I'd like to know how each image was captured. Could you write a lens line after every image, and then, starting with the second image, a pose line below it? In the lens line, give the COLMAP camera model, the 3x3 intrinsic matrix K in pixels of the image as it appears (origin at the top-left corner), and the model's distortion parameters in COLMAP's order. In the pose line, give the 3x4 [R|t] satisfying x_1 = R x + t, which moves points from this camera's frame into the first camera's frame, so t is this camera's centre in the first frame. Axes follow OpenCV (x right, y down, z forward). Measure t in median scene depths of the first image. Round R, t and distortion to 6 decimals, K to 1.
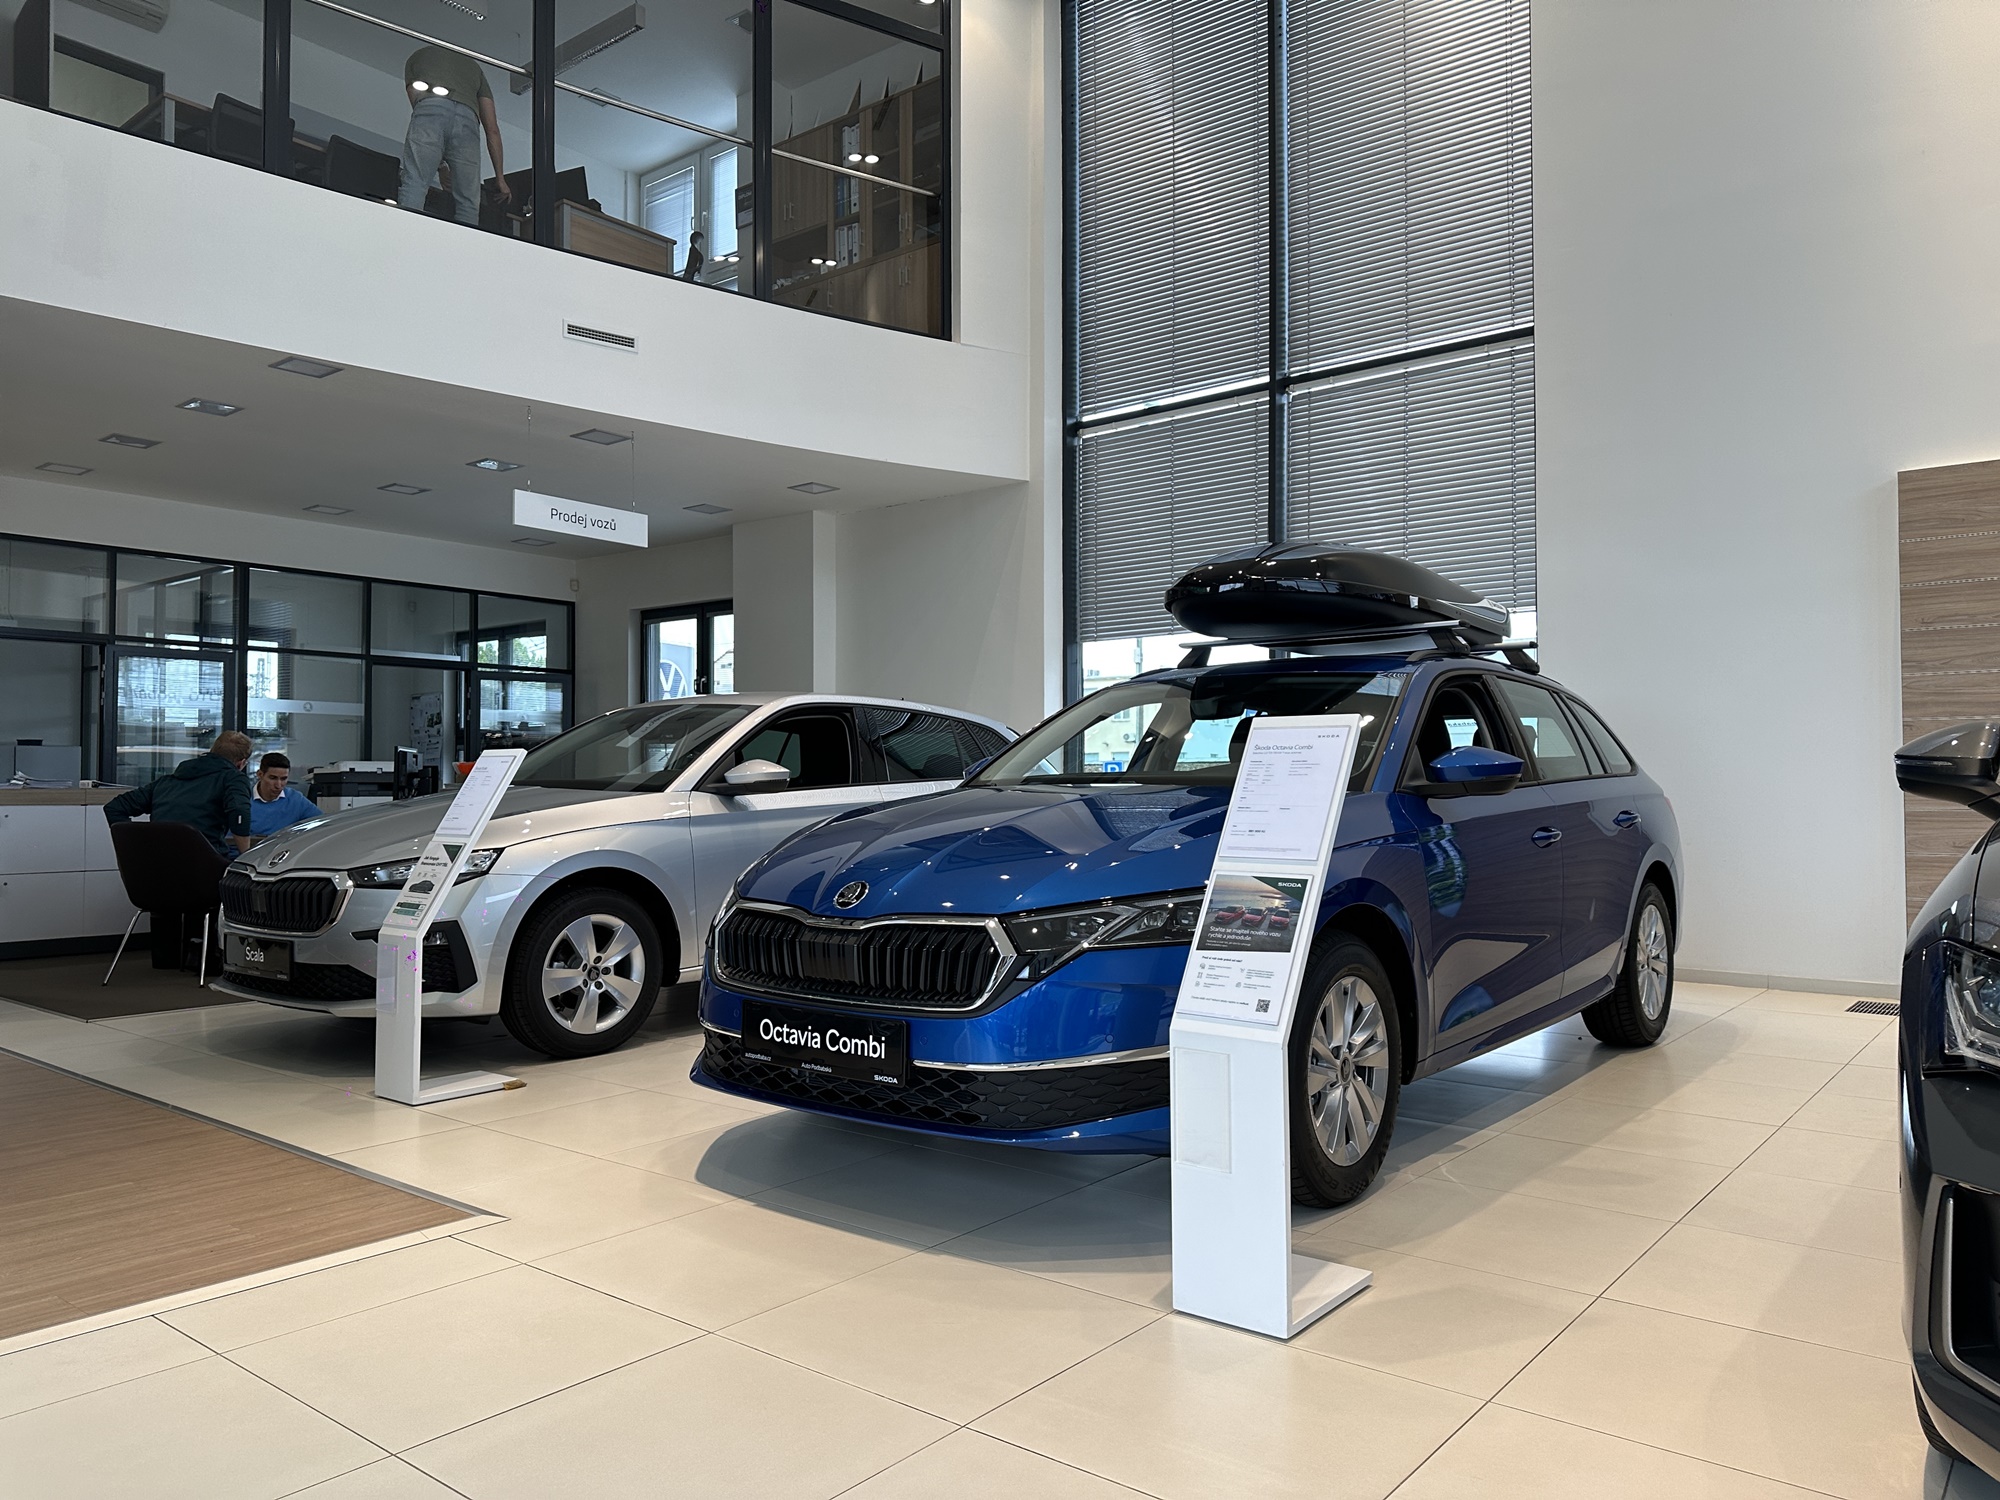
lens RADIAL K [[1390.7, 0, 1000.0], [0, 1390.7, 750.0], [0, 0, 1]] dist [0.171025, -0.142249]
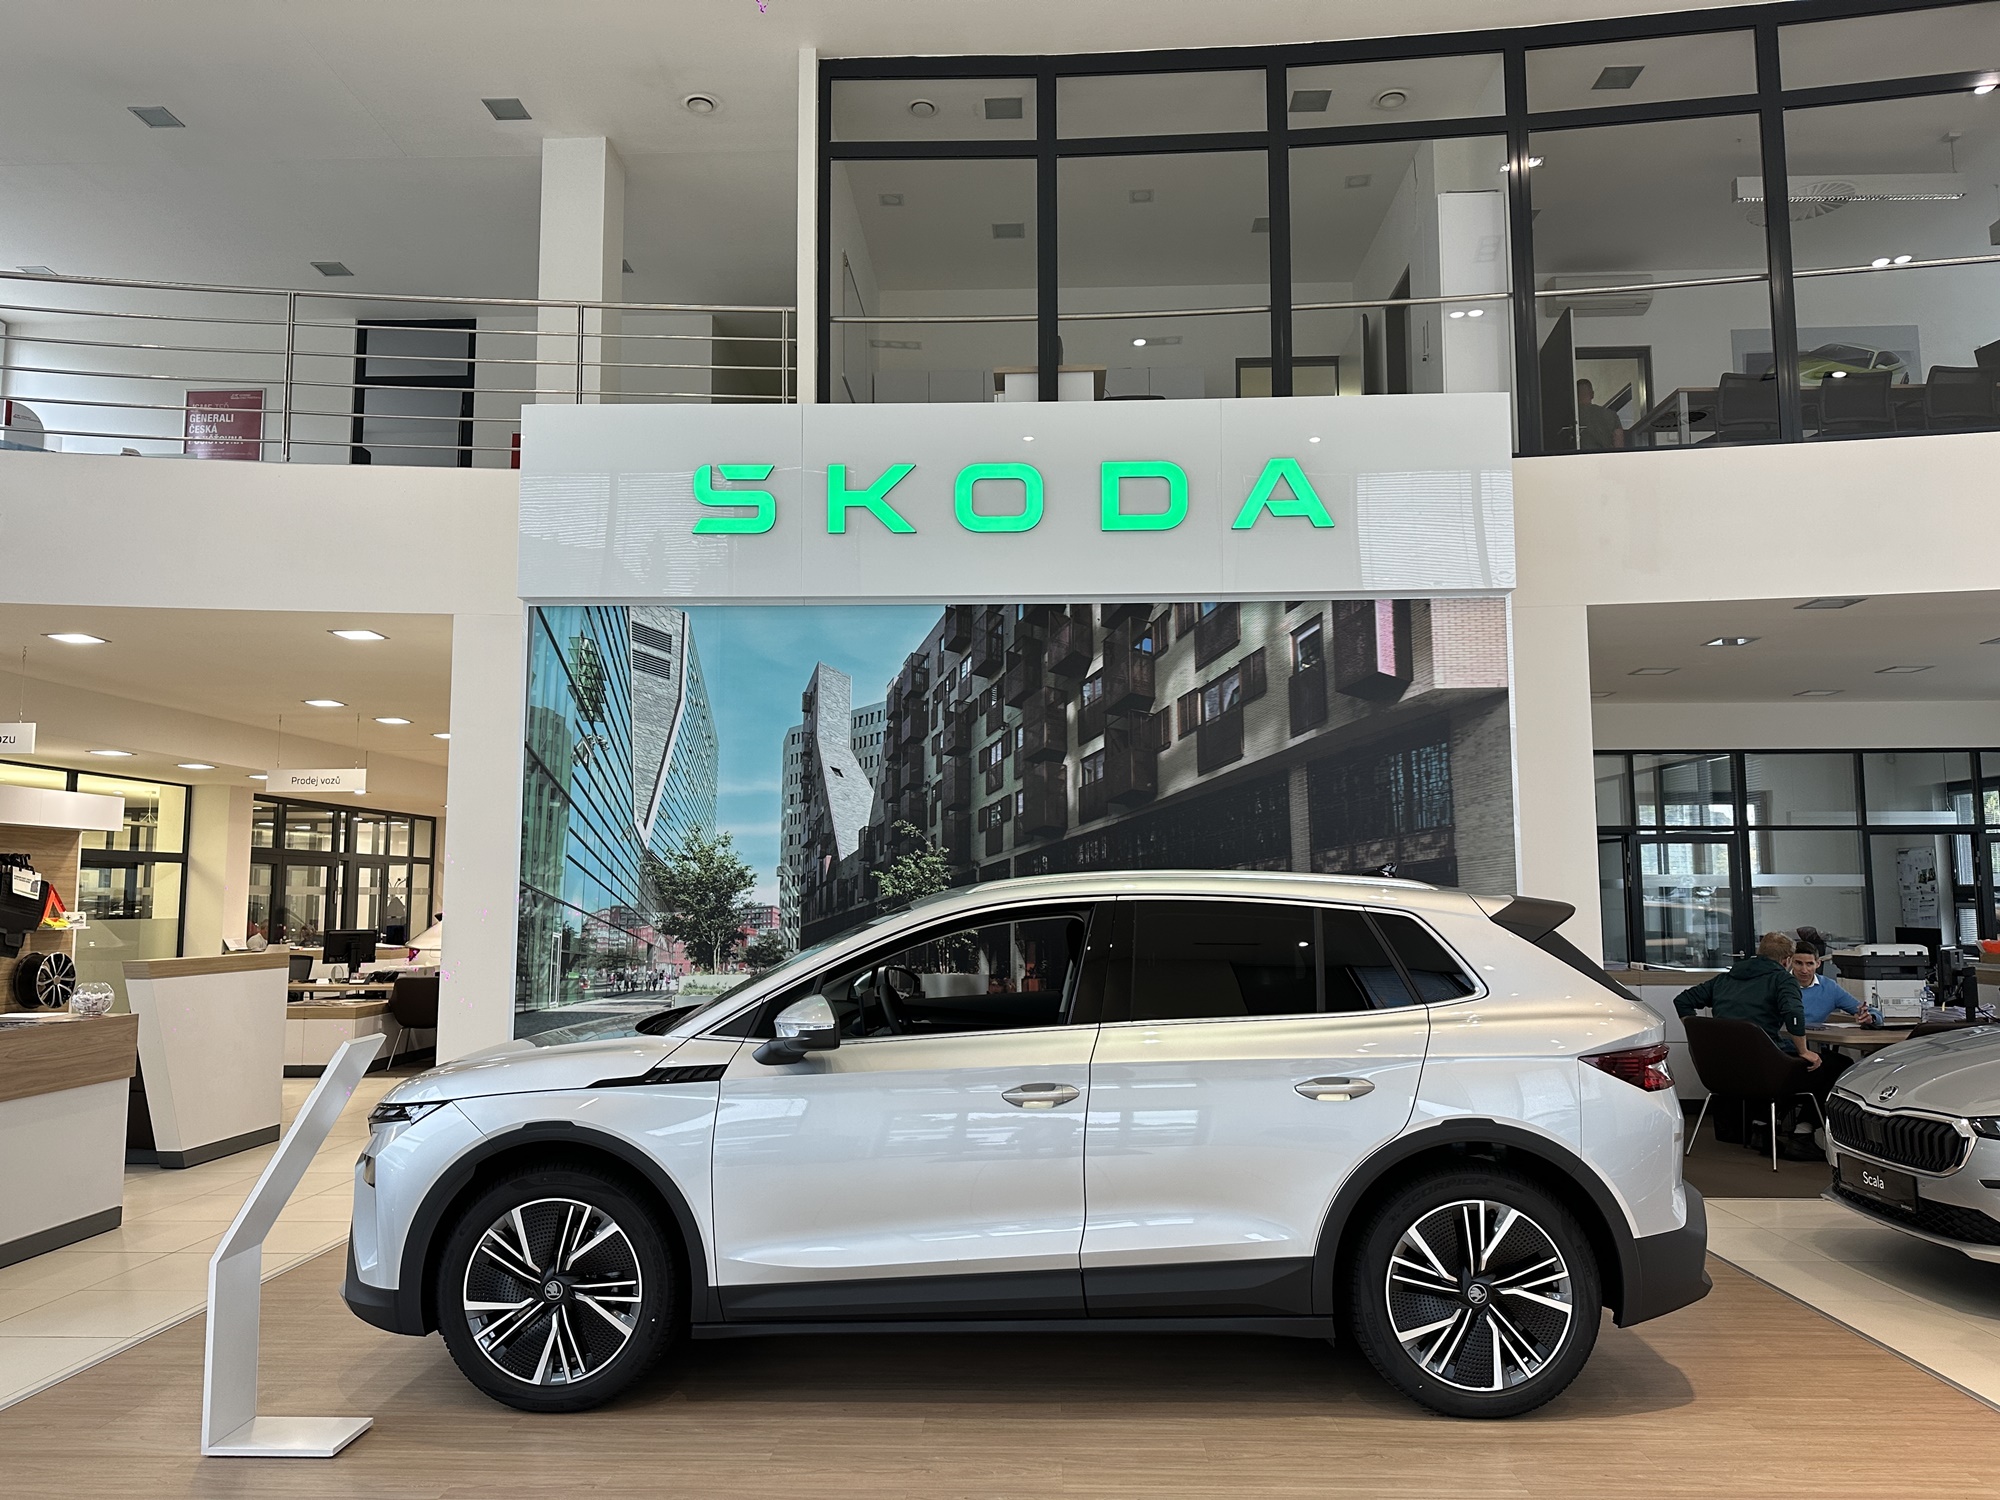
lens RADIAL K [[1390.7, 0, 1000.0], [0, 1390.7, 750.0], [0, 0, 1]] dist [0.171025, -0.142249]
pose [[0.607117, -0.093601, -0.789080, -0.010675], [0.030683, 0.995059, -0.094427, -0.068004], [0.794019, 0.033117, 0.606990, -0.143475]]
